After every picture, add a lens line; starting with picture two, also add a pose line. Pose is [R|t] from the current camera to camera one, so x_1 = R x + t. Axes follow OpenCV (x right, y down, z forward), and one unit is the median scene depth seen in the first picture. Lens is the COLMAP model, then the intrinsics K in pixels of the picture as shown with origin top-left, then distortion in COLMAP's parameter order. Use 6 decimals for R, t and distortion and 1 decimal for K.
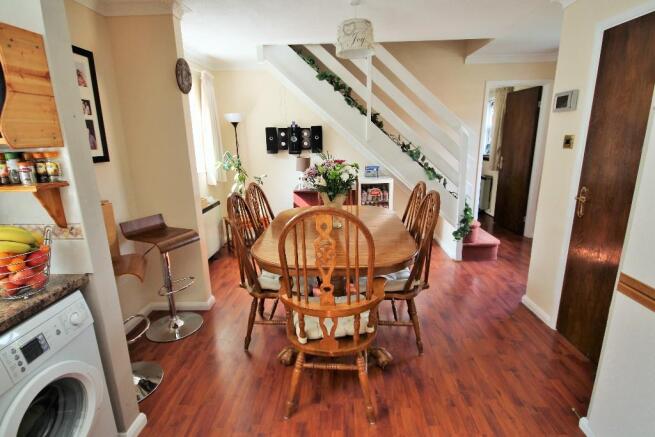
lens RADIAL K [[325.4, 0, 327.5], [0, 325.4, 218.5], [0, 0, 1]] dist [-0.001364, -0.000729]
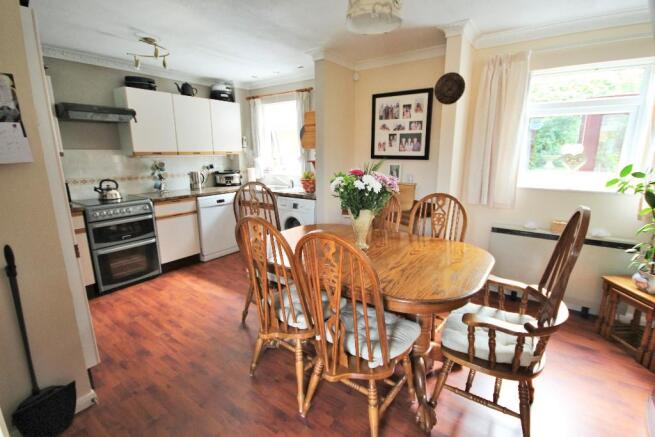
lens RADIAL K [[310.1, 0, 327.5], [0, 310.1, 218.5], [0, 0, 1]] dist [-0.000662, -0.000014]
pose [[-0.555994, 0.186774, -0.809929, 0.727596], [-0.190807, 0.919723, 0.343077, -0.305618], [0.808989, 0.345289, -0.475723, 1.303884]]
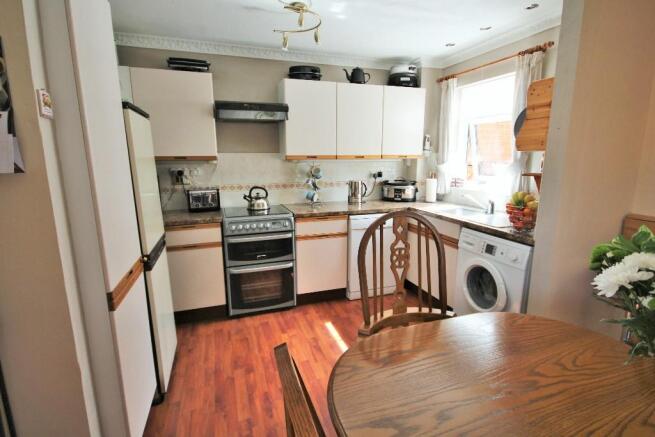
lens RADIAL K [[325.4, 0, 327.5], [0, 325.4, 218.5], [0, 0, 1]] dist [-0.001364, -0.000729]
pose [[-0.931398, 0.079964, -0.355111, 0.334674], [-0.077845, 0.909244, 0.408920, -0.234918], [0.355581, 0.408510, -0.840643, 1.016840]]
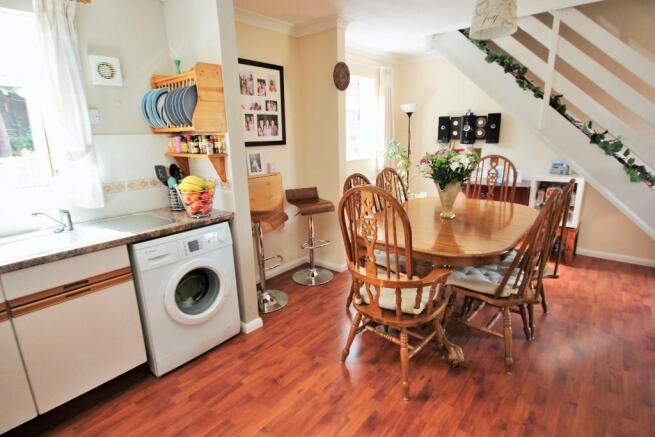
lens RADIAL K [[331.1, 0, 327.5], [0, 331.1, 218.5], [0, 0, 1]] dist [0.001257, -0.000100]
pose [[0.791352, 0.152396, -0.592062, 0.327007], [-0.139595, 0.987892, 0.067698, 0.012969], [0.595210, 0.029076, 0.803044, -0.014228]]
